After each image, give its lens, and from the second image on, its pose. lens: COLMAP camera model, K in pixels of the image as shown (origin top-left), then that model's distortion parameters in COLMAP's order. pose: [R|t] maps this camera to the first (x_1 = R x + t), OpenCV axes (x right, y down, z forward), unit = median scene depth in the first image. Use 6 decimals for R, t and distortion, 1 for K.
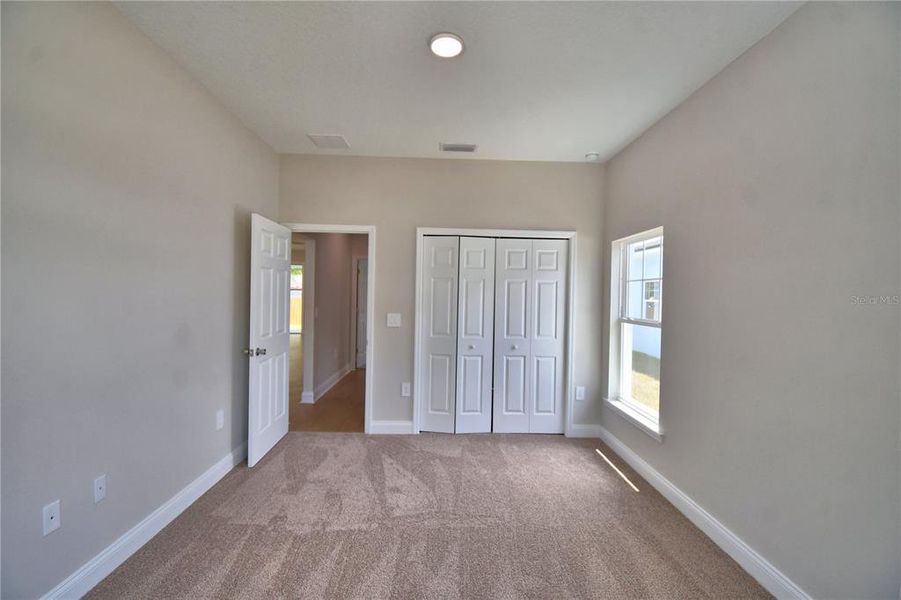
lens RADIAL K [[413.2, 0, 450.5], [0, 413.2, 300.0], [0, 0, 1]] dist [0.005243, -0.019528]
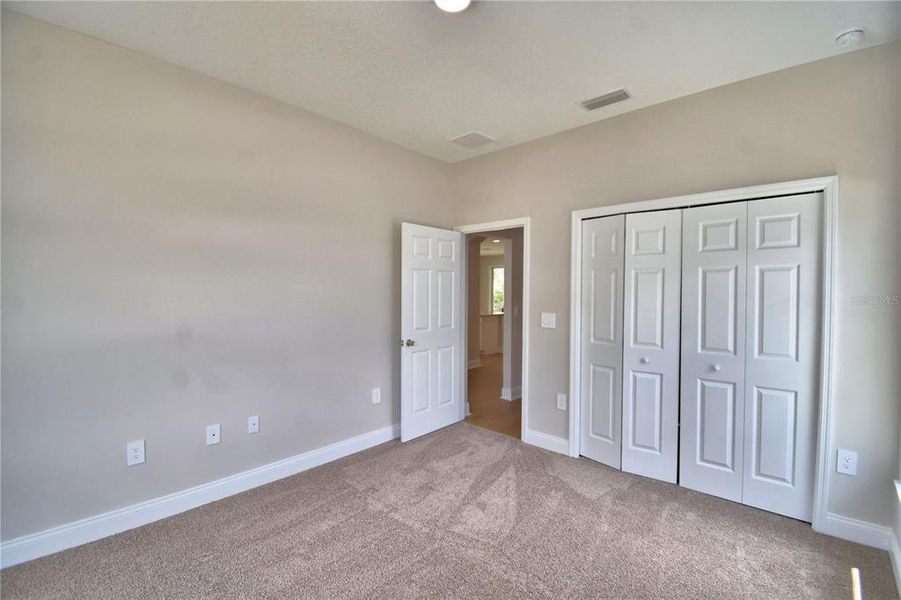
lens RADIAL K [[410.7, 0, 450.5], [0, 410.7, 300.0], [0, 0, 1]] dist [0.019099, -0.030855]
pose [[0.687806, -0.001004, -0.725894, 0.356304], [-0.000394, 0.999998, -0.001757, 0.006531], [0.725895, 0.001495, 0.687804, 0.242693]]
